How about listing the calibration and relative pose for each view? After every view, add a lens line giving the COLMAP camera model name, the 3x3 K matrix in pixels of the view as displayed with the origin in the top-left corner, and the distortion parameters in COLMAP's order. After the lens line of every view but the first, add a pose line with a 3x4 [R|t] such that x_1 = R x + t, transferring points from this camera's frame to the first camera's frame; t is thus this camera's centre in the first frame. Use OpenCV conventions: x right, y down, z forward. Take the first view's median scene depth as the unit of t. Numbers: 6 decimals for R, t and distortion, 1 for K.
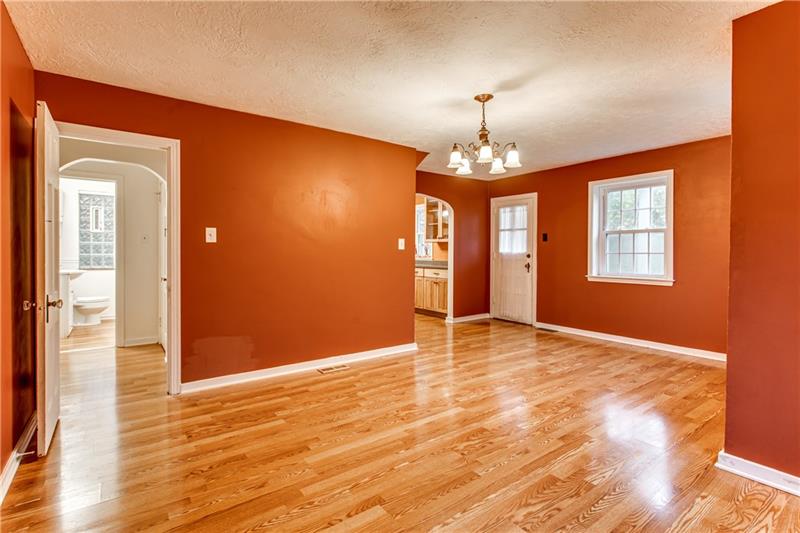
lens RADIAL K [[392.1, 0, 400.4], [0, 392.1, 261.3], [0, 0, 1]] dist [0.007219, 0.000108]
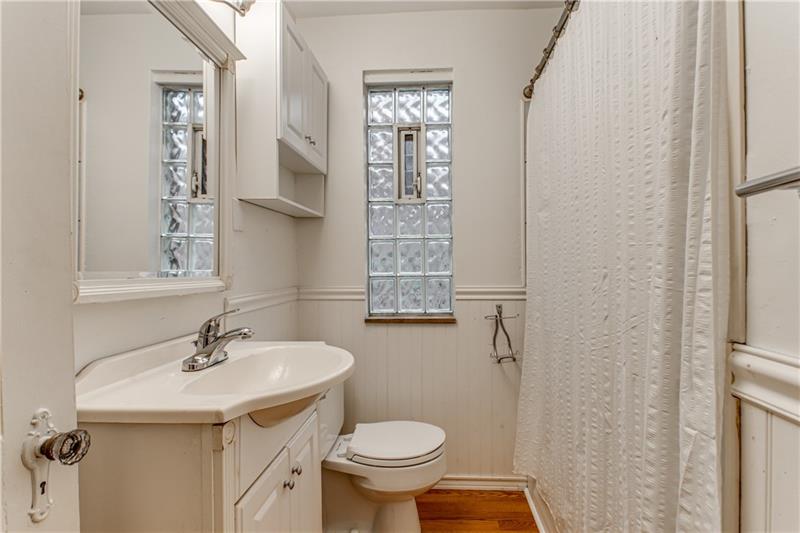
lens RADIAL K [[392.1, 0, 402.5], [0, 392.1, 266.9], [0, 0, 1]] dist [0.007219, 0.000108]
pose [[0.758784, -0.003345, -0.651334, -0.575257], [-0.004746, 0.999932, -0.010664, -0.019778], [0.651325, 0.011183, 0.758716, 0.760979]]
